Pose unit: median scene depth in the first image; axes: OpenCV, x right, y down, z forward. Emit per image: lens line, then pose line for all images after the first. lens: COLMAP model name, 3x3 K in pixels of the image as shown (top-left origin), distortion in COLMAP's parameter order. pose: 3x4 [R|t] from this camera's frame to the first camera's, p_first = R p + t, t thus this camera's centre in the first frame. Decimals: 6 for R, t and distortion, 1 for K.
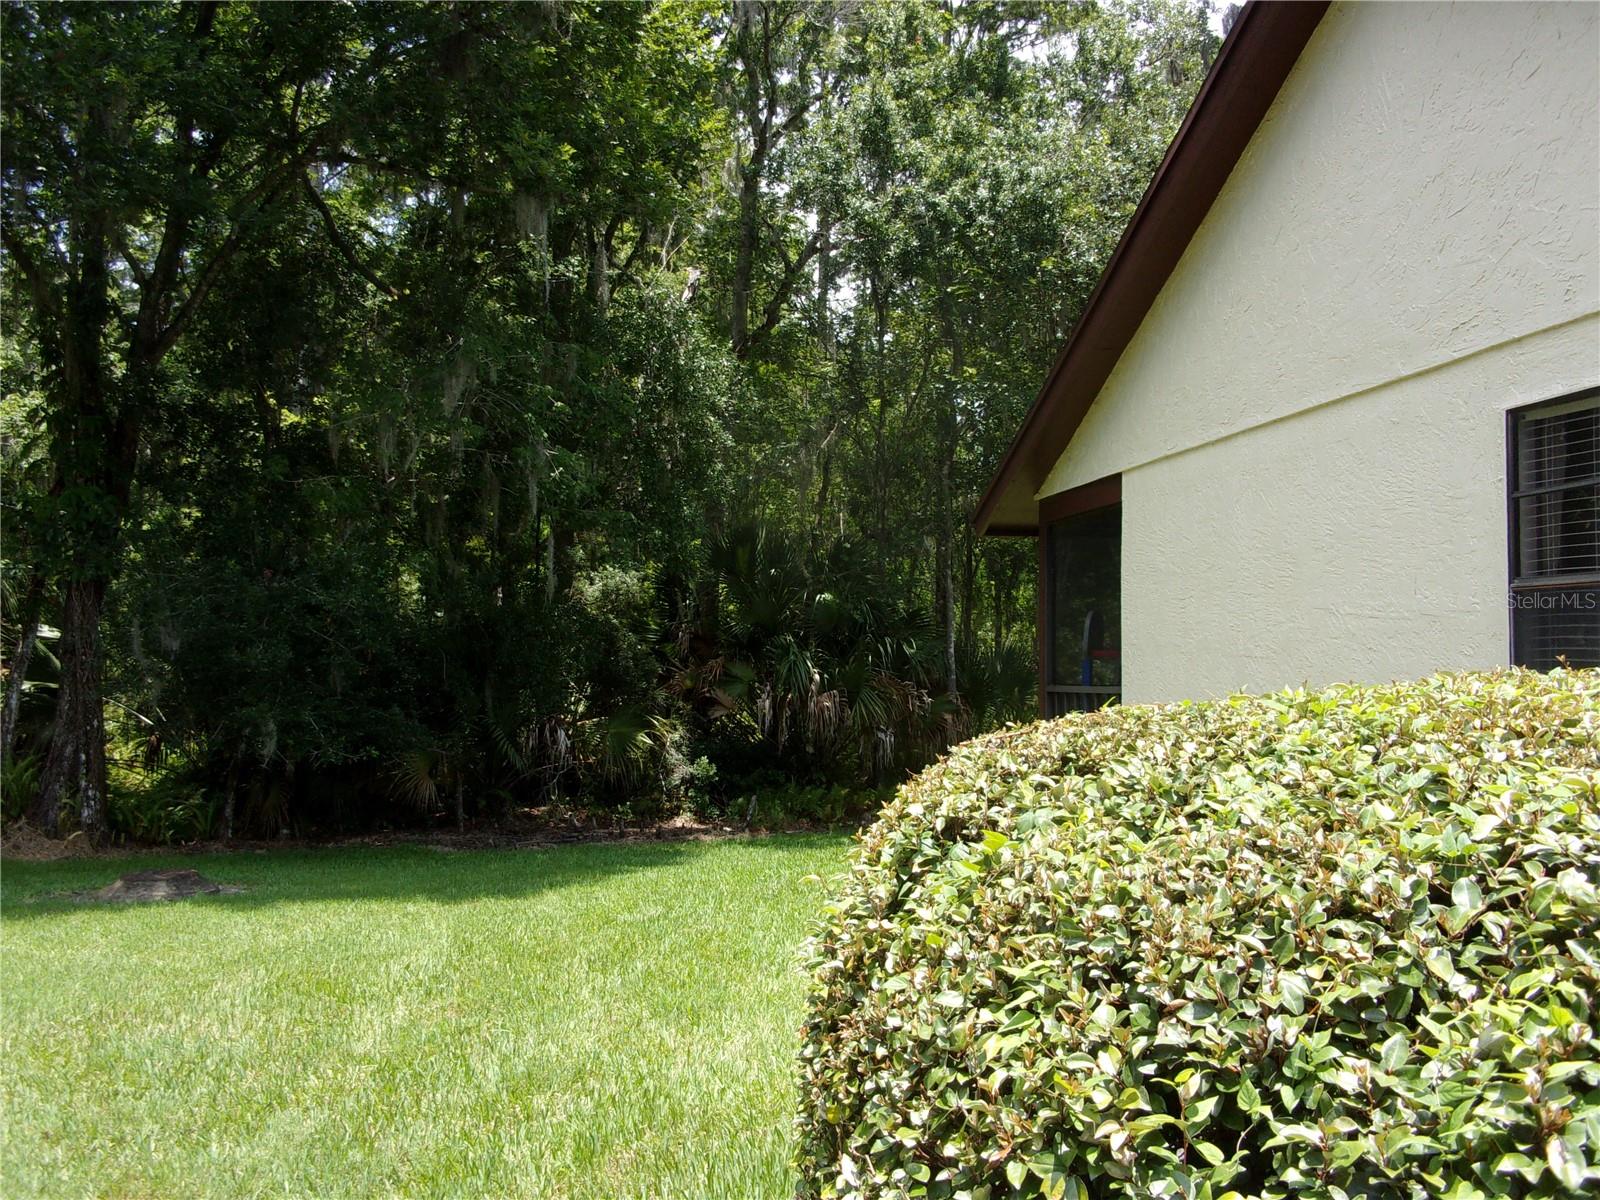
lens RADIAL K [[1347.7, 0, 799.1], [0, 1347.7, 600.5], [0, 0, 1]] dist [0.020405, -0.029702]
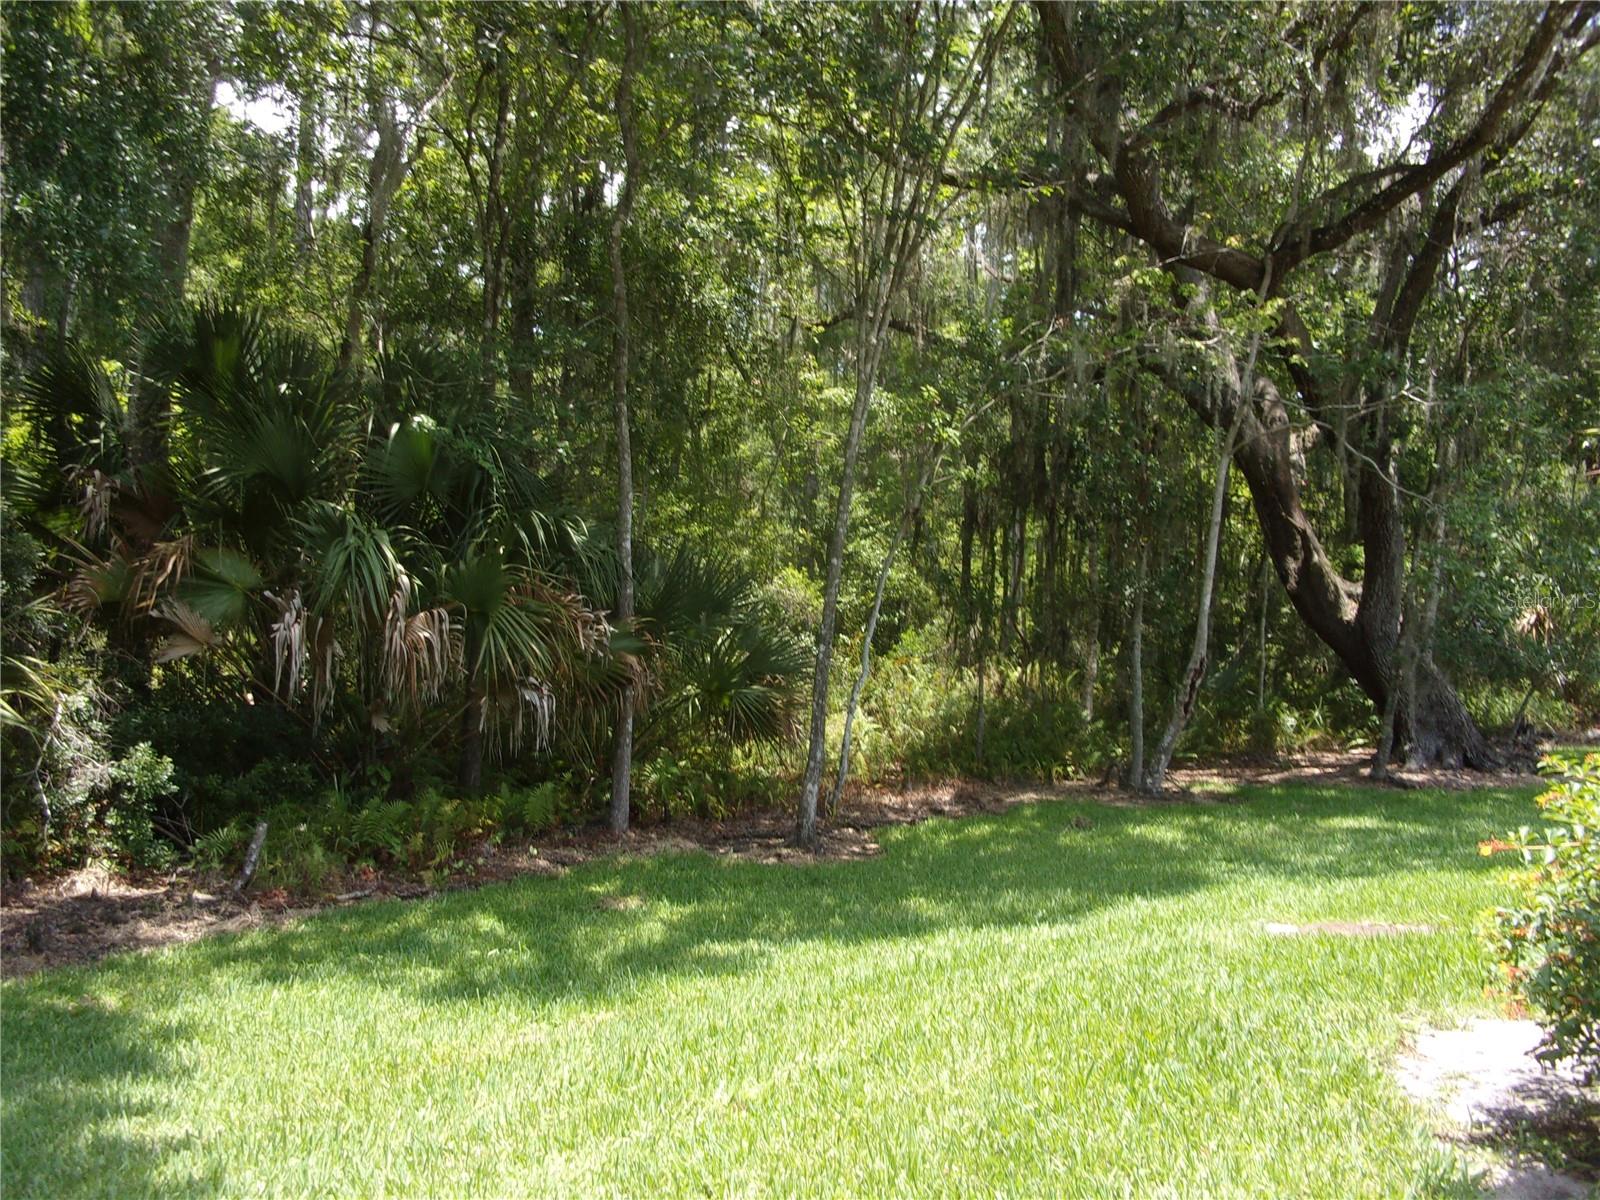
lens RADIAL K [[1347.7, 0, 804.6], [0, 1347.7, 603.0], [0, 0, 1]] dist [0.020405, -0.029702]
pose [[0.913965, 0.020612, 0.405270, -0.051772], [-0.039160, 0.998528, 0.037528, 0.039460], [-0.403900, -0.050170, 0.913426, 0.470942]]
